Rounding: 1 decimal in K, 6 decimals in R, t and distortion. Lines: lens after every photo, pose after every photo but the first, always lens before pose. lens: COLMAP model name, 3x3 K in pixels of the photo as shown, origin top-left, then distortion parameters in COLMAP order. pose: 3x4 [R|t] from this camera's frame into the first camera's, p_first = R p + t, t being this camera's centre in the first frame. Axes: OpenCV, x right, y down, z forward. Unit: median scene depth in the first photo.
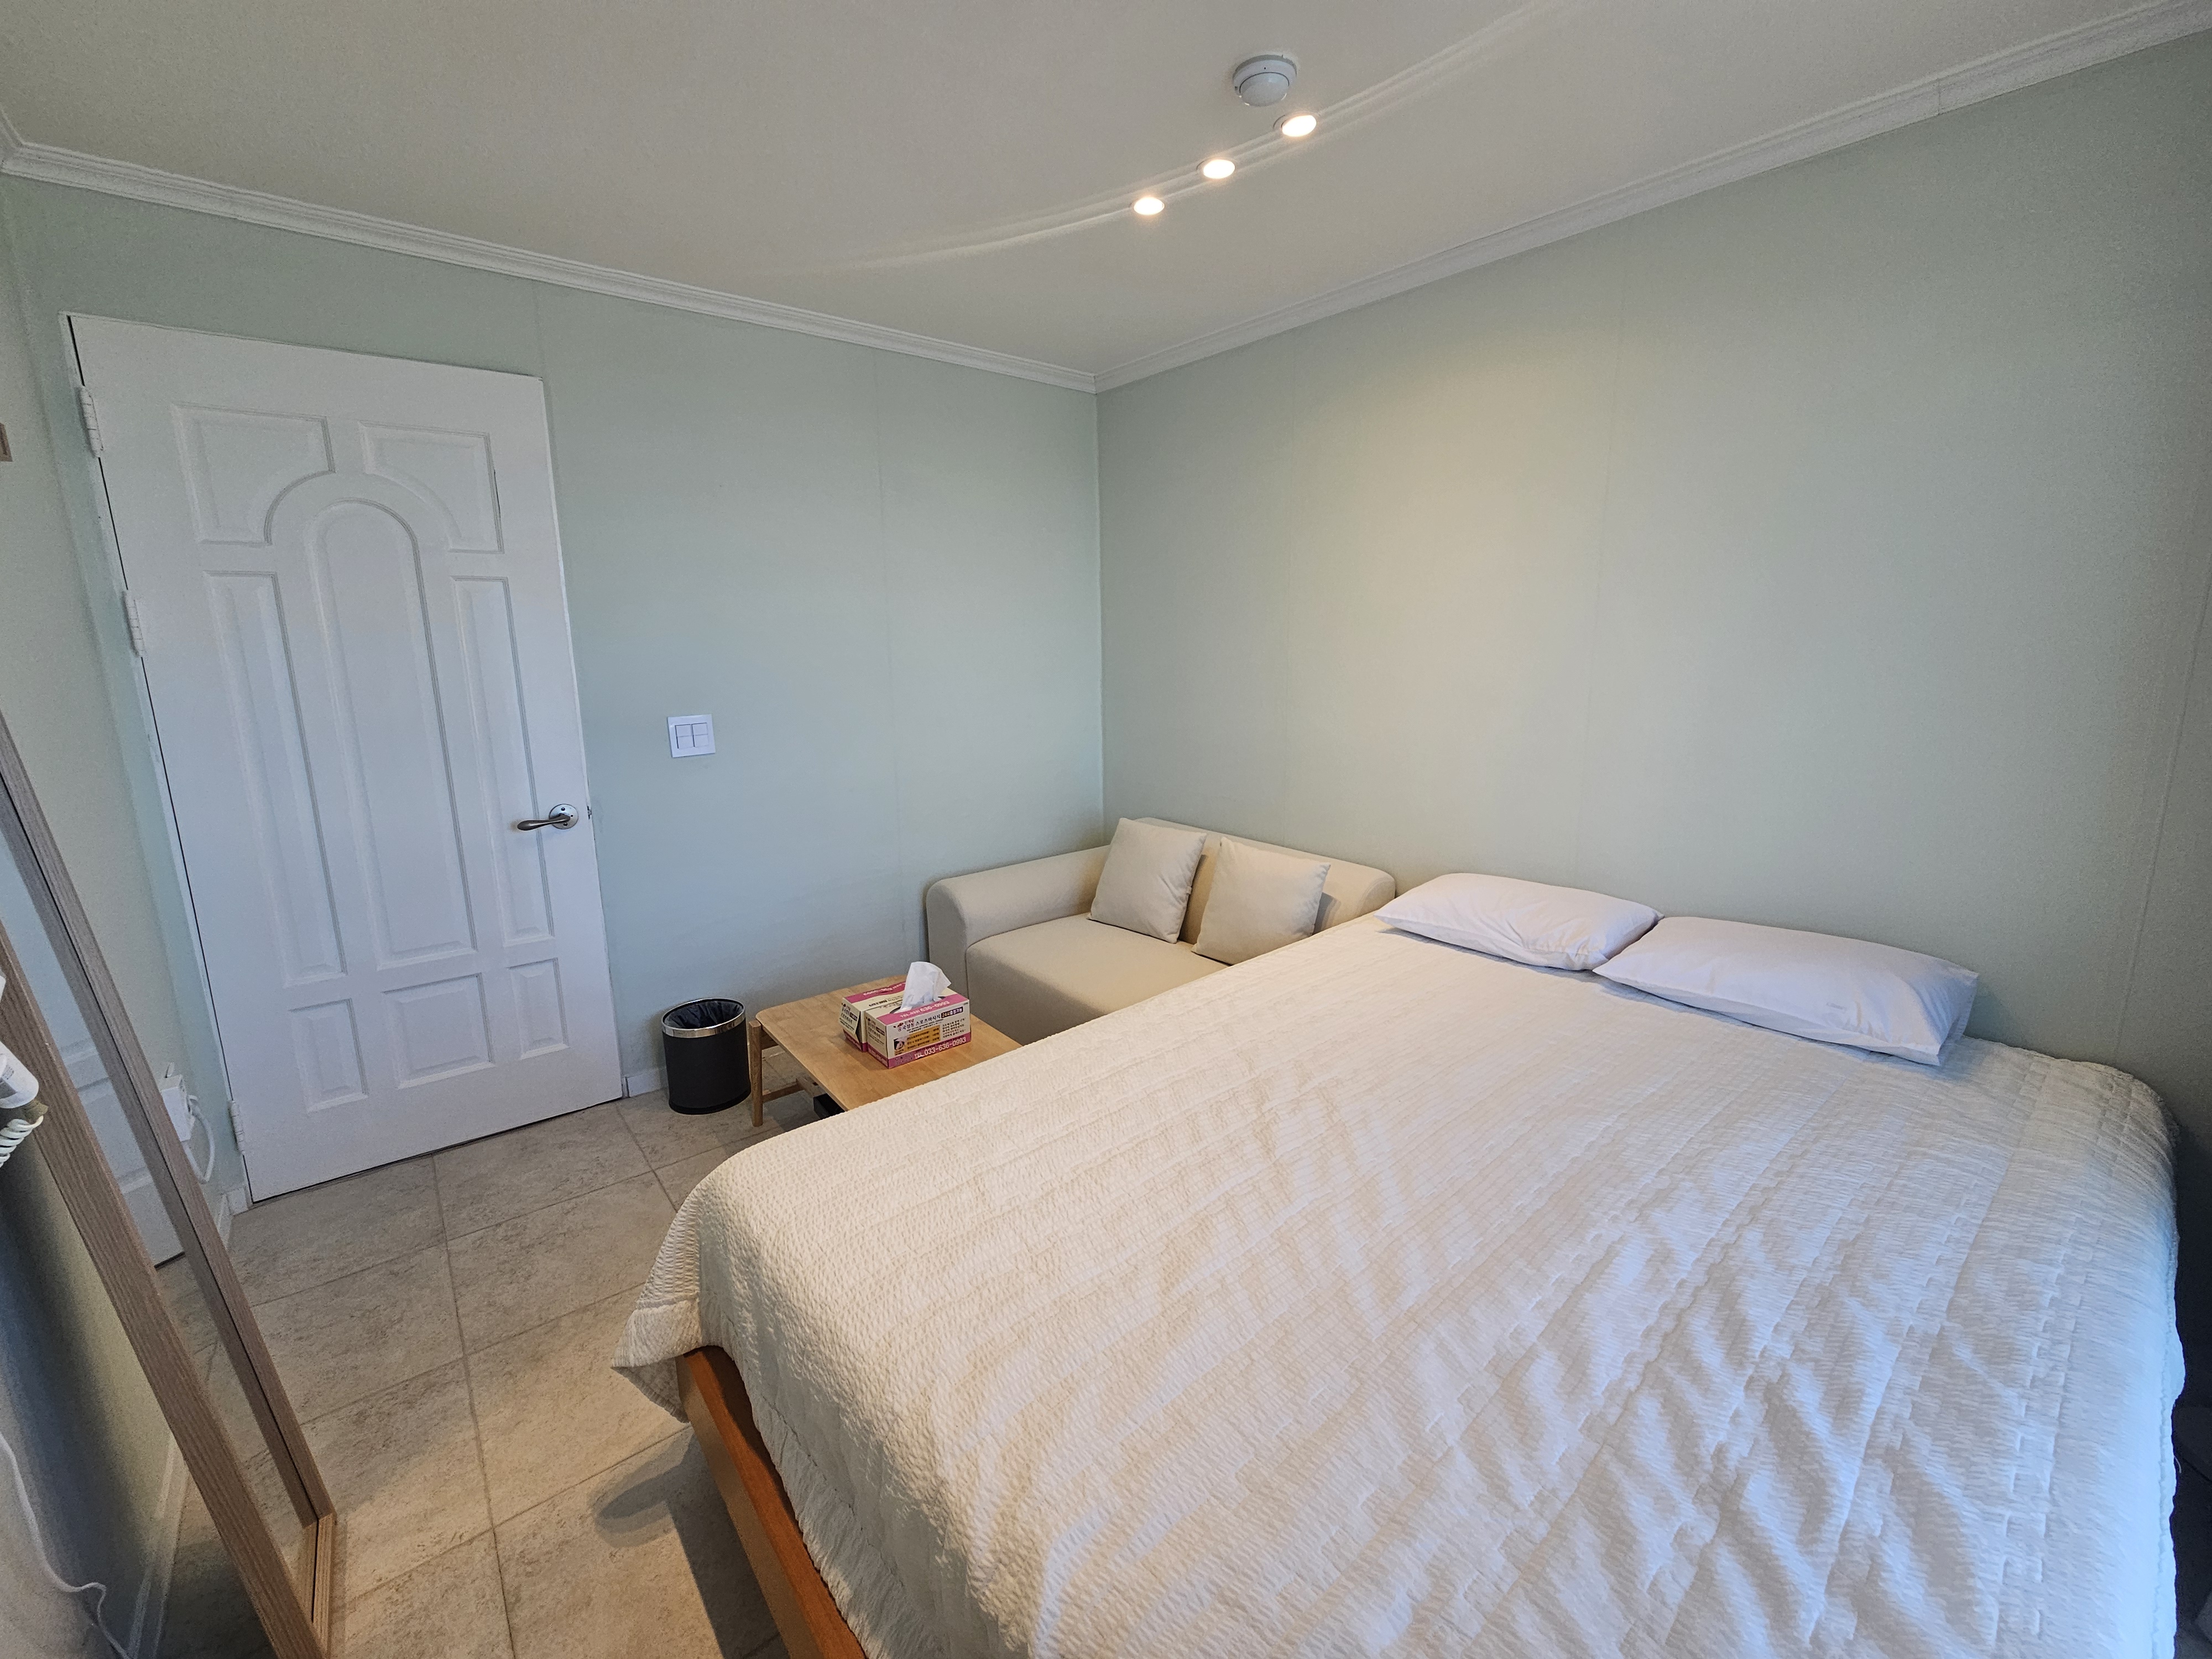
lens RADIAL K [[905.8, 0, 1107.1], [0, 905.8, 817.0], [0, 0, 1]] dist [0.000951, 0.000937]
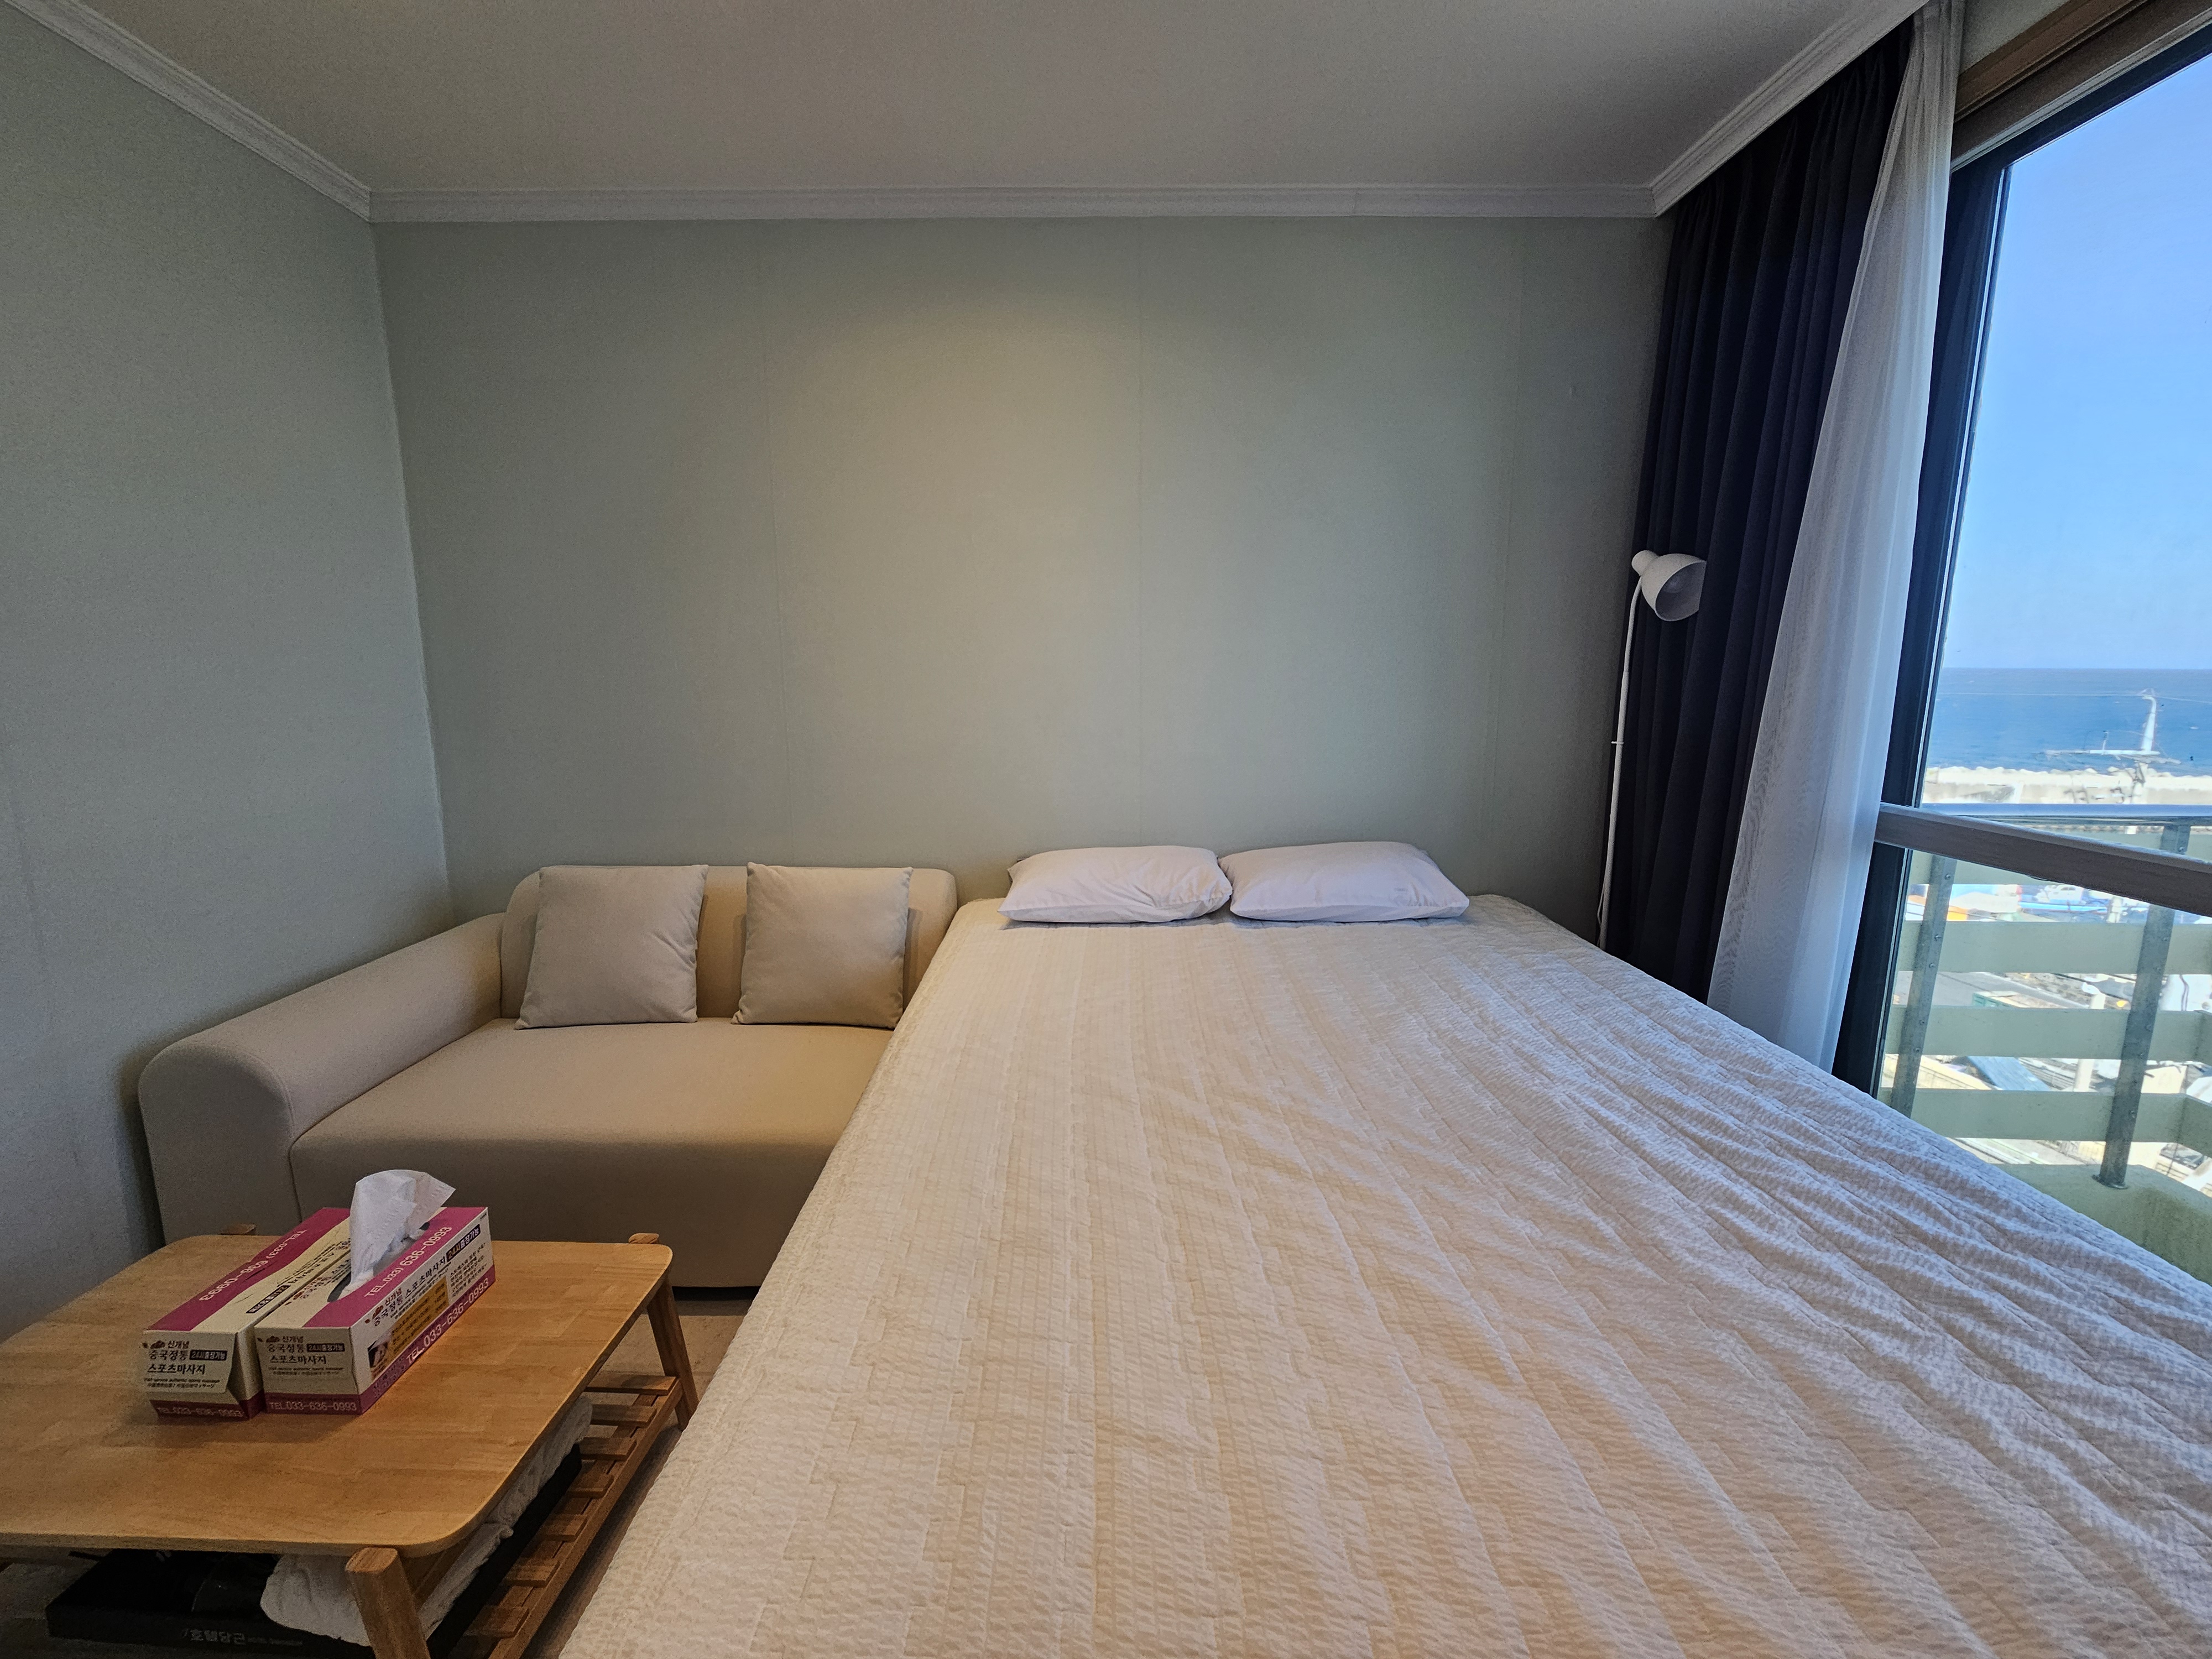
lens RADIAL K [[895.2, 0, 1108.1], [0, 895.2, 814.7], [0, 0, 1]] dist [-0.000397, -0.000061]
pose [[0.646640, -0.114901, 0.754092, -0.401227], [0.146029, 0.988952, 0.025465, 0.011580], [-0.748687, 0.093653, 0.656275, 0.473244]]
